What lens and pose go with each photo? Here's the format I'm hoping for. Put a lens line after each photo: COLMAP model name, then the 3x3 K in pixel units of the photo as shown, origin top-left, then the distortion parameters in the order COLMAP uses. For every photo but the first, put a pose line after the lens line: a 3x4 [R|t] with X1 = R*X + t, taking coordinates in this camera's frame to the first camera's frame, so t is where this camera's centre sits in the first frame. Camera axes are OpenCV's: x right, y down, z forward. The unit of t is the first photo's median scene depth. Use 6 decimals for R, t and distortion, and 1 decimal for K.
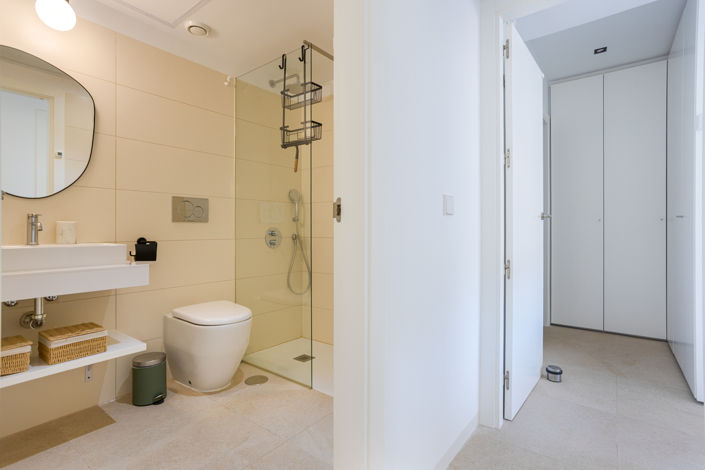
lens RADIAL K [[347.9, 0, 354.4], [0, 347.9, 227.1], [0, 0, 1]] dist [-0.047939, 0.036220]
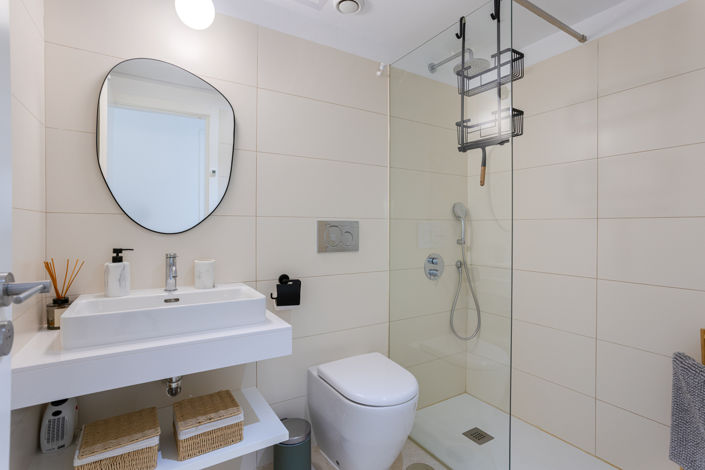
lens RADIAL K [[347.9, 0, 354.4], [0, 347.9, 227.1], [0, 0, 1]] dist [-0.047939, 0.036220]
pose [[0.934856, 0.006367, -0.354969, -0.157500], [-0.003843, 0.999962, 0.007813, -0.079354], [0.355005, -0.005940, 0.934845, 0.265737]]
